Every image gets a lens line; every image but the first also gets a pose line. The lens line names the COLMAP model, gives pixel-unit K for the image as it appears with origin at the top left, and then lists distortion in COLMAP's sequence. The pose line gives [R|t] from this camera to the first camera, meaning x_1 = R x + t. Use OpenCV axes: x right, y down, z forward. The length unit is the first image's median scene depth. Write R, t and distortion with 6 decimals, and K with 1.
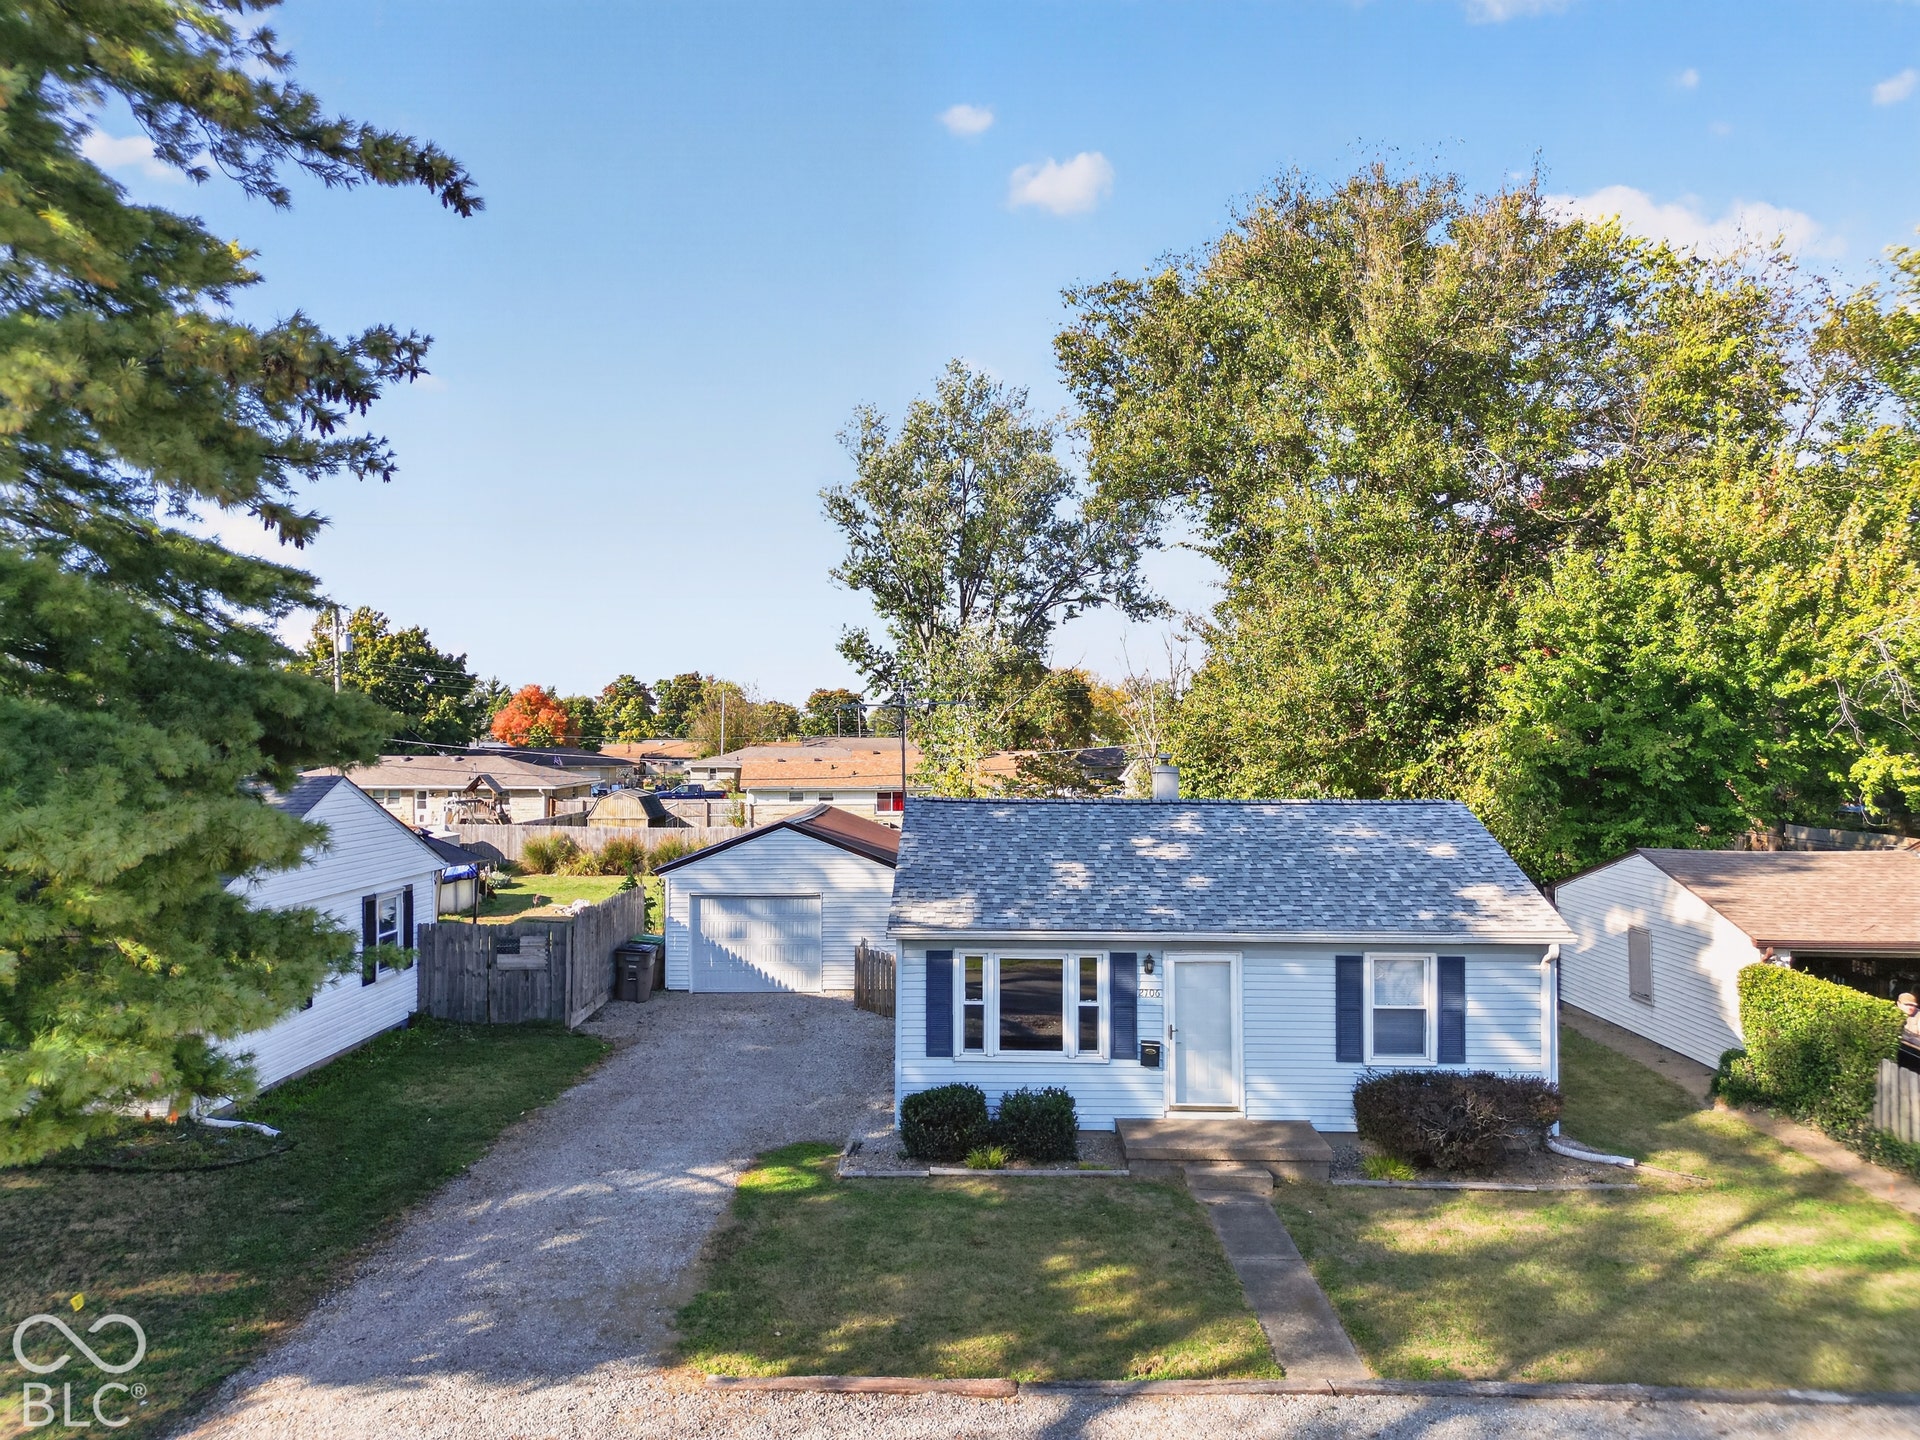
lens RADIAL K [[1332.6, 0, 960.0], [0, 1332.6, 720.0], [0, 0, 1]] dist [0.039378, -0.042368]
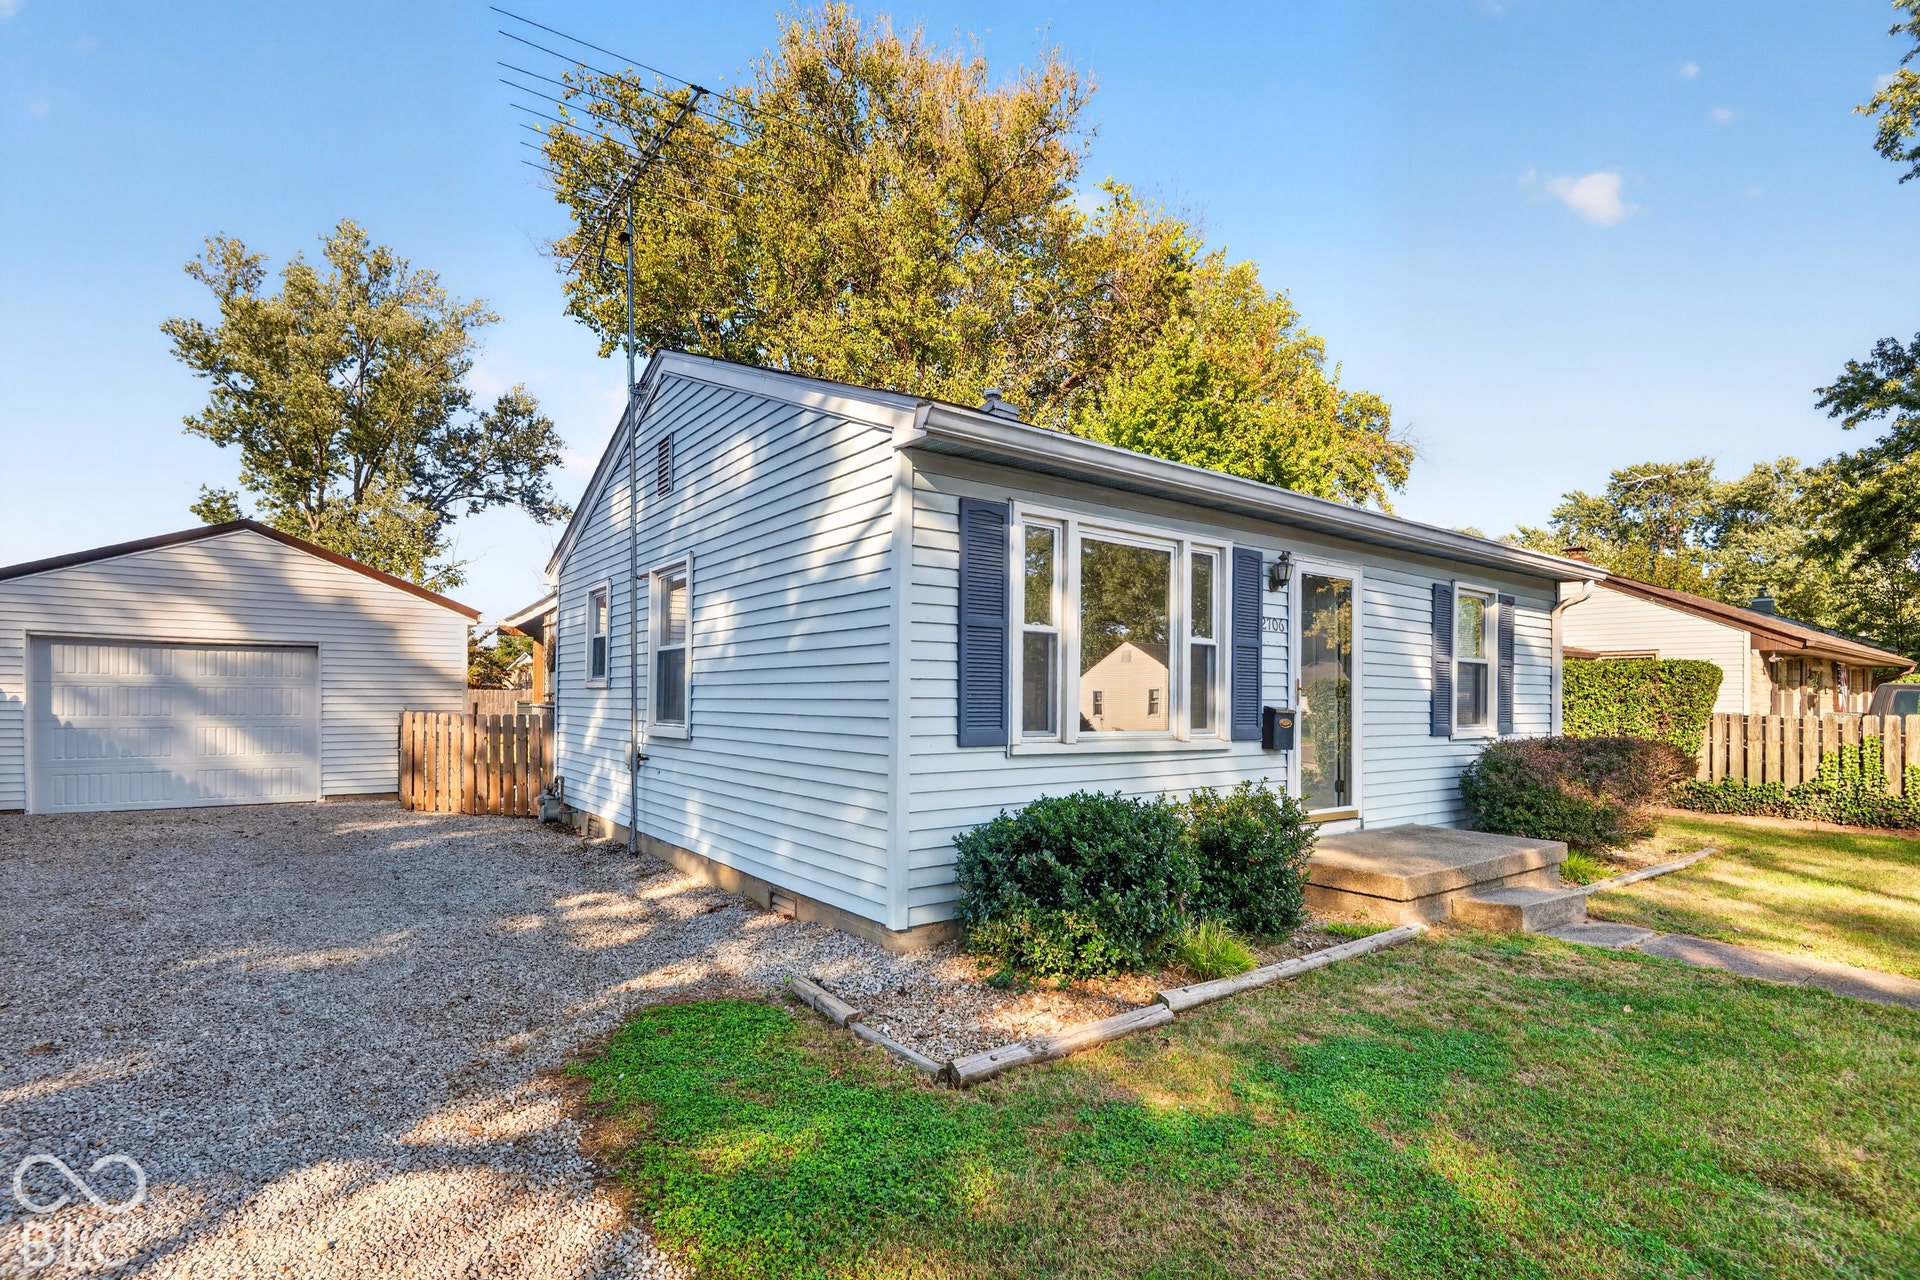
lens RADIAL K [[906.4, 0, 961.5], [0, 906.4, 687.3], [0, 0, 1]] dist [-0.011393, 0.000575]
pose [[0.791524, 0.013782, 0.610983, -0.143363], [-0.017941, 0.999839, 0.000688, 0.167000], [-0.610875, -0.011506, 0.791643, 0.554579]]
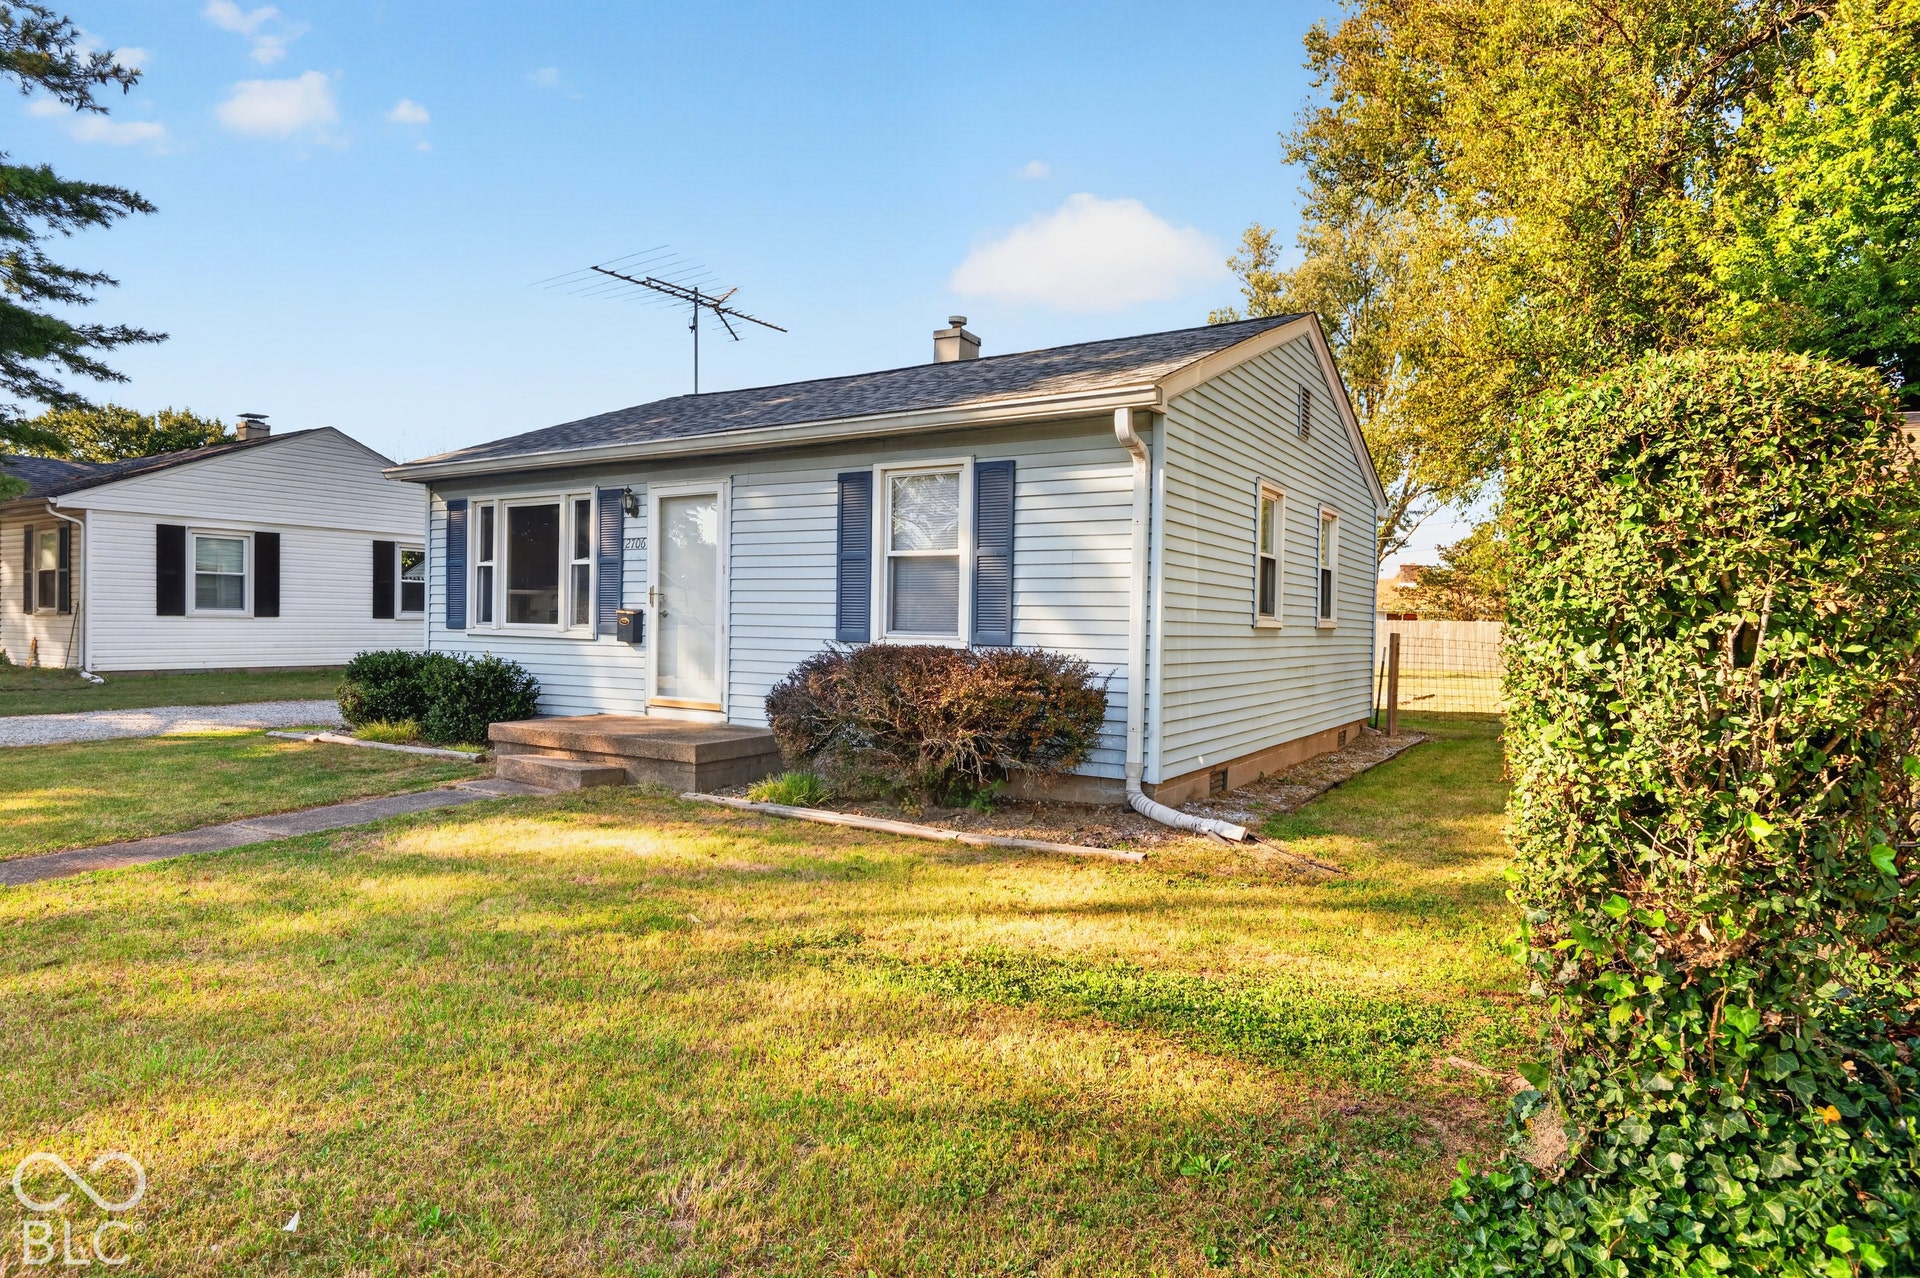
lens RADIAL K [[1062.7, 0, 960.0], [0, 1062.7, 639.0], [0, 0, 1]] dist [0.001991, 0.000470]
pose [[0.863721, 0.019547, -0.503591, 0.416291], [-0.002416, 0.999397, 0.034648, 0.168678], [0.503965, -0.028710, 0.863247, 0.424153]]
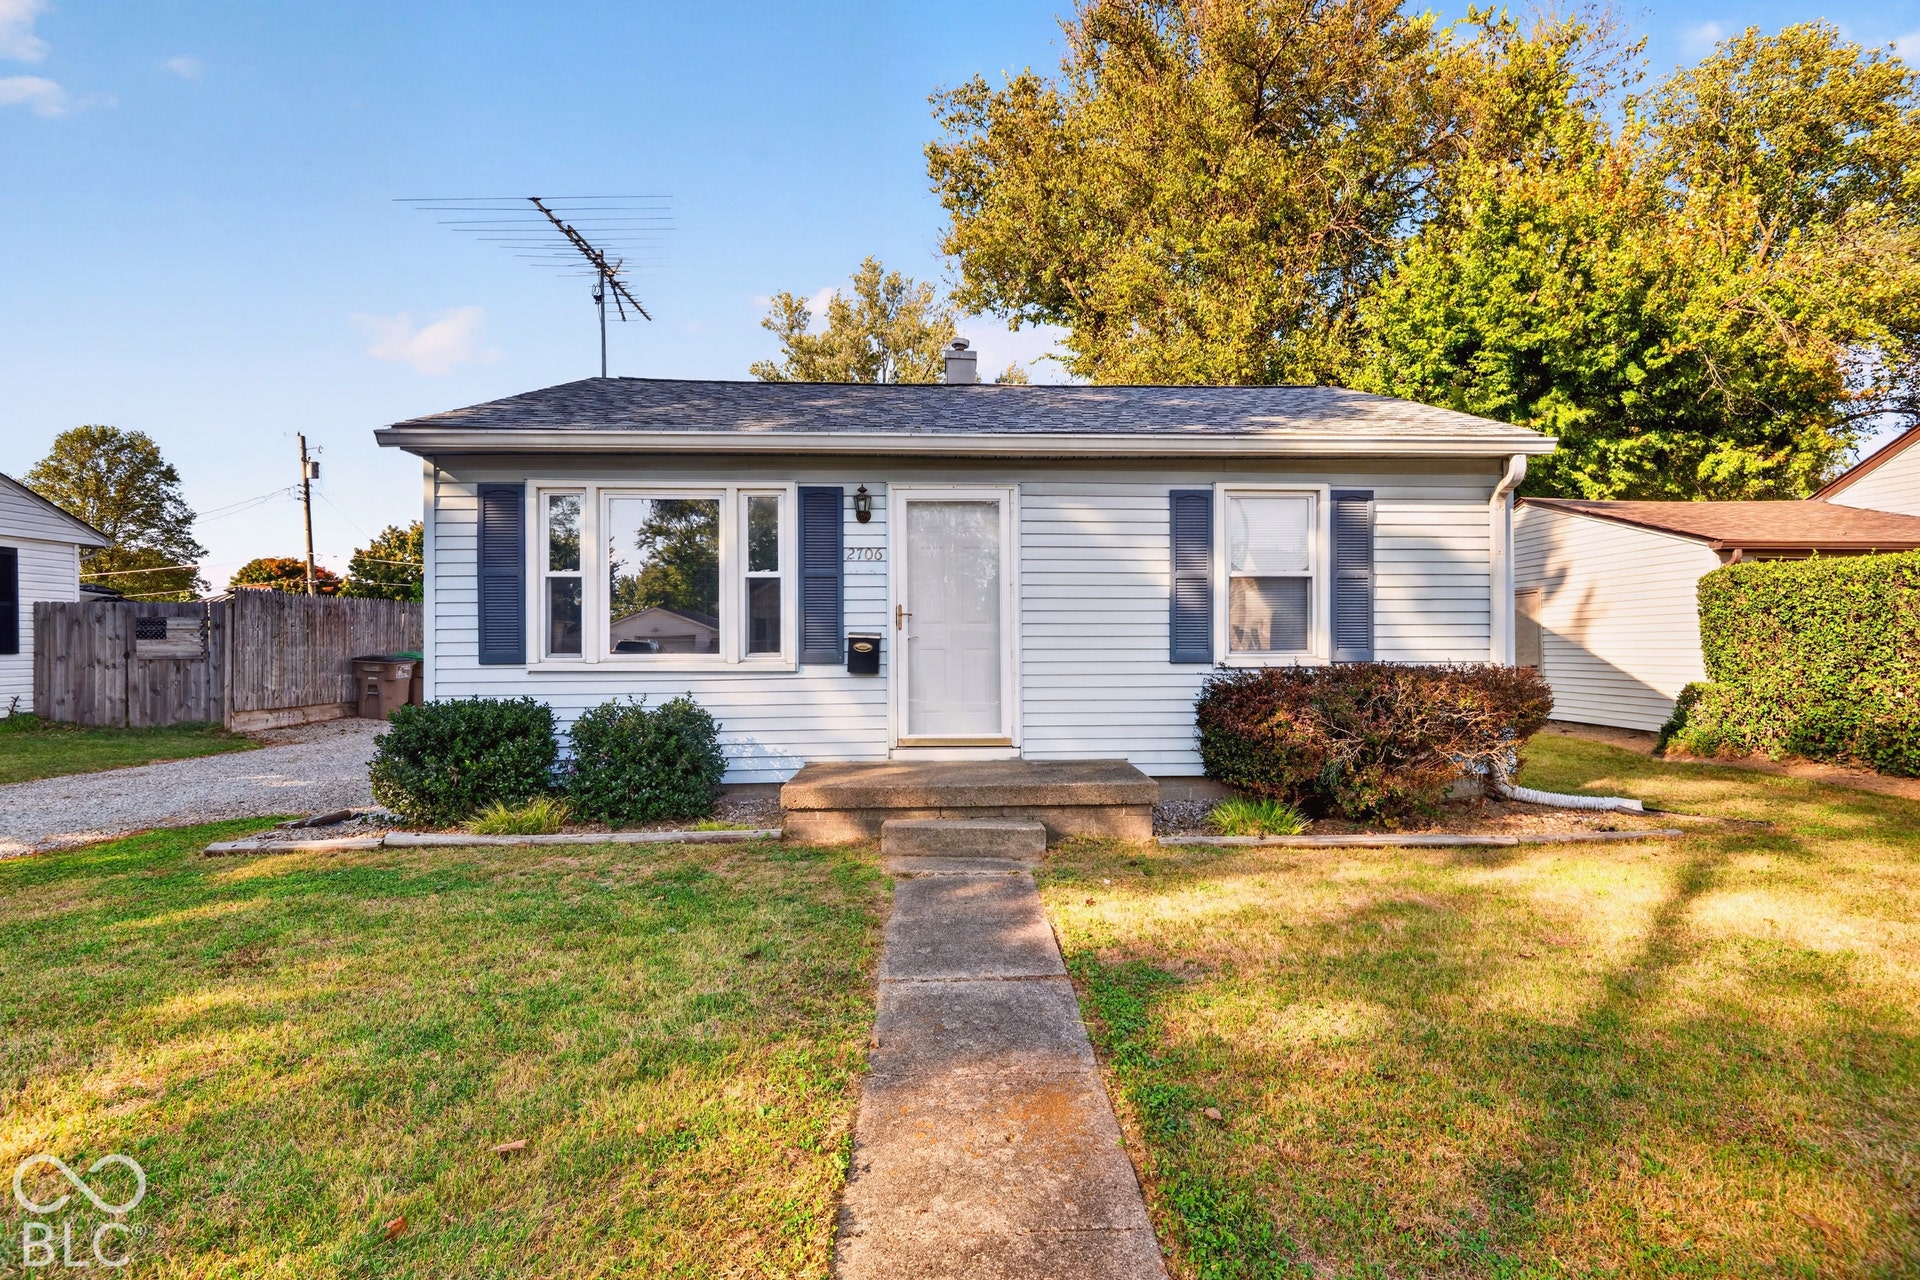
lens RADIAL K [[934.4, 0, 997.8], [0, 934.4, 638.7], [0, 0, 1]] dist [-0.004486, -0.001461]
pose [[0.997276, -0.006646, 0.073455, 0.122060], [0.005710, 0.999900, 0.012936, 0.169828], [-0.073534, -0.012482, 0.997215, 0.413595]]
